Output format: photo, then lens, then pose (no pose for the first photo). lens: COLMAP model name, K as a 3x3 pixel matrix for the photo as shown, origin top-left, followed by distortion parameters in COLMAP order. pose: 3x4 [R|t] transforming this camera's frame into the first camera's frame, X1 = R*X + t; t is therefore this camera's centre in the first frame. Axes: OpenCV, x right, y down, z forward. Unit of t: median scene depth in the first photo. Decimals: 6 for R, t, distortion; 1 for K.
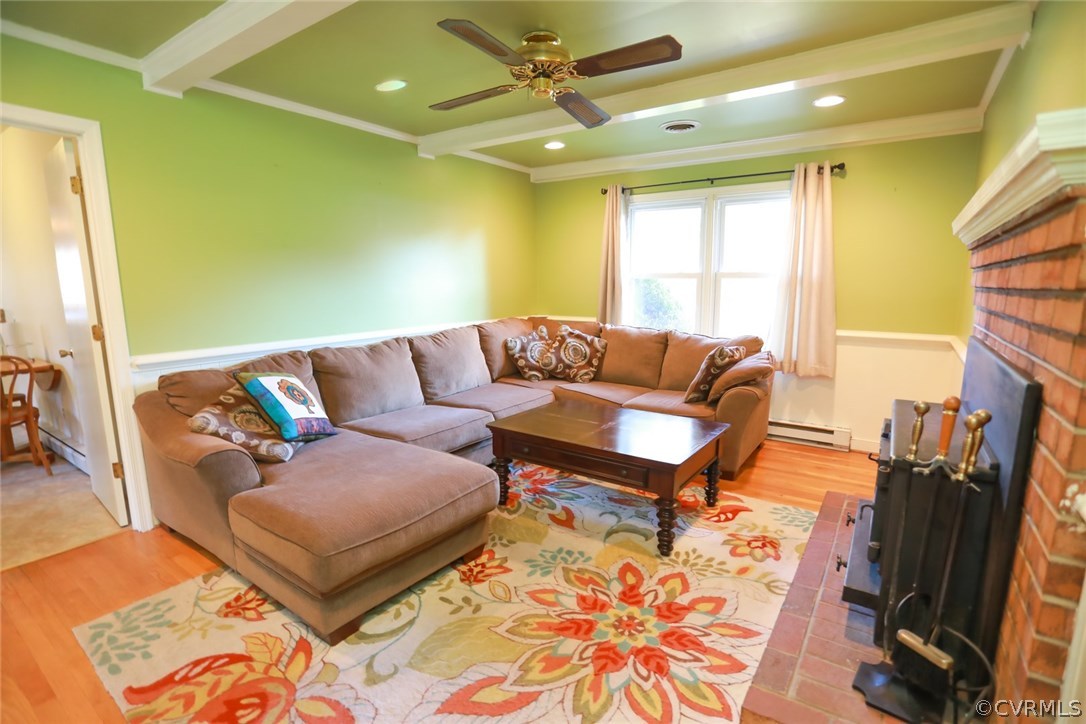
lens RADIAL K [[524.6, 0, 543.9], [0, 524.6, 373.4], [0, 0, 1]] dist [-0.080796, 0.039394]
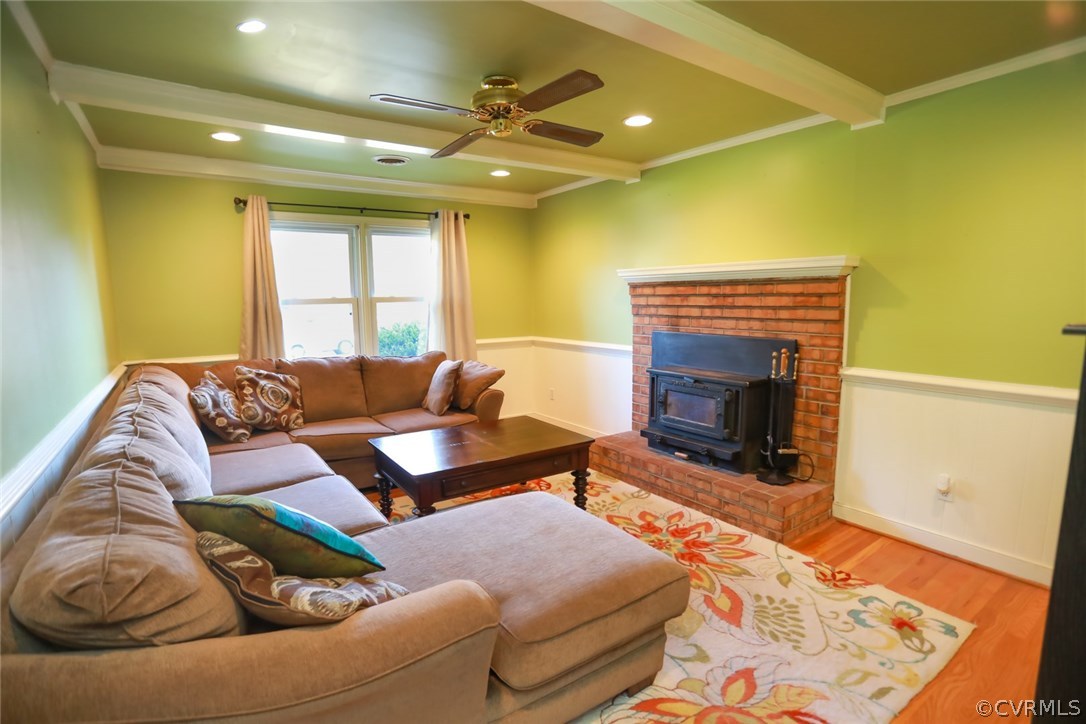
lens RADIAL K [[524.6, 0, 543.9], [0, 524.6, 373.4], [0, 0, 1]] dist [-0.080796, 0.039394]
pose [[0.346584, -0.135982, 0.928110, -0.631133], [0.171655, 0.981923, 0.079765, -0.077851], [-0.922179, 0.131669, 0.363661, 0.363681]]
